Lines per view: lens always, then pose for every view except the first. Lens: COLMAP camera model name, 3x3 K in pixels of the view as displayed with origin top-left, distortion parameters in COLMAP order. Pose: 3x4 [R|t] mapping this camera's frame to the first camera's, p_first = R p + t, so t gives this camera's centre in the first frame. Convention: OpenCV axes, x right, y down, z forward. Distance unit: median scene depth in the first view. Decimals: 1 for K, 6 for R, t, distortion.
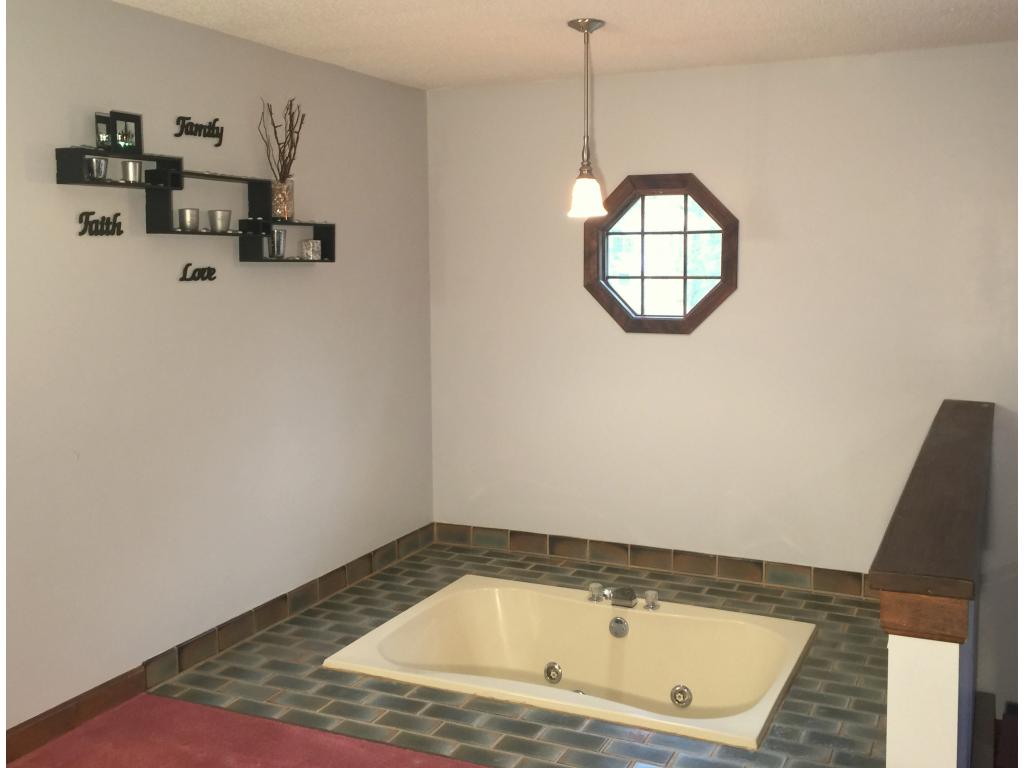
lens RADIAL K [[1033.1, 0, 530.3], [0, 1033.1, 348.0], [0, 0, 1]] dist [0.056426, -0.028833]
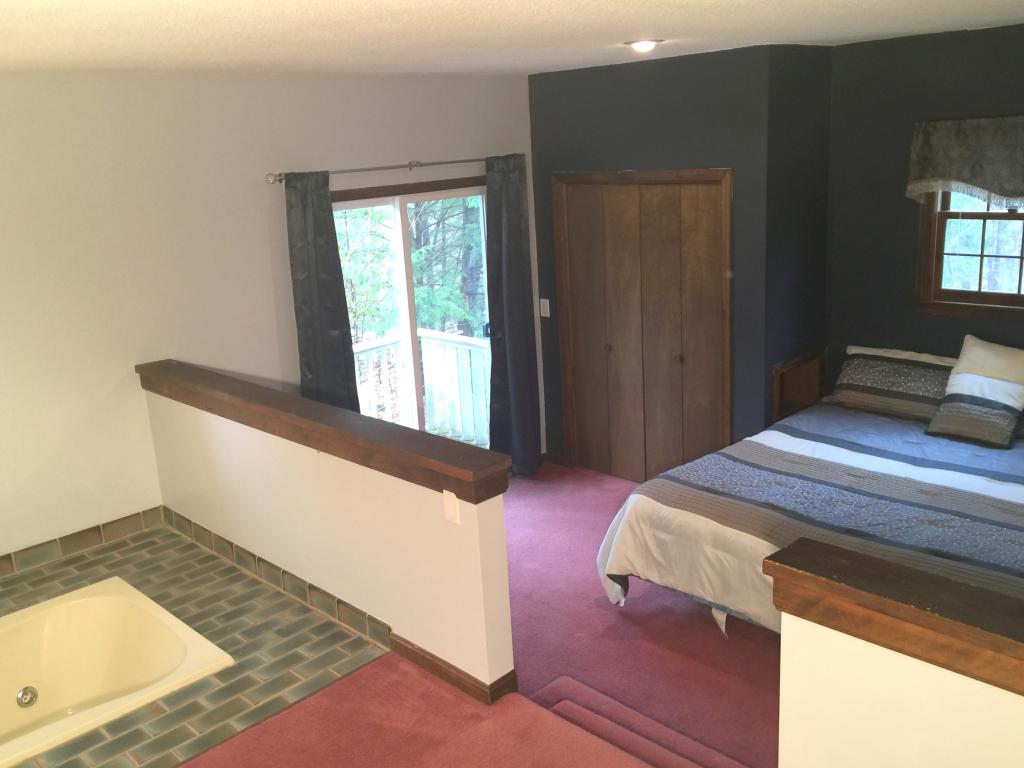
lens RADIAL K [[940.4, 0, 479.3], [0, 940.4, 383.3], [0, 0, 1]] dist [0.099299, -0.126657]
pose [[0.375481, -0.255093, 0.891034, -0.461319], [0.139243, 0.965993, 0.217876, -0.119091], [-0.916311, 0.042262, 0.398232, 0.175811]]
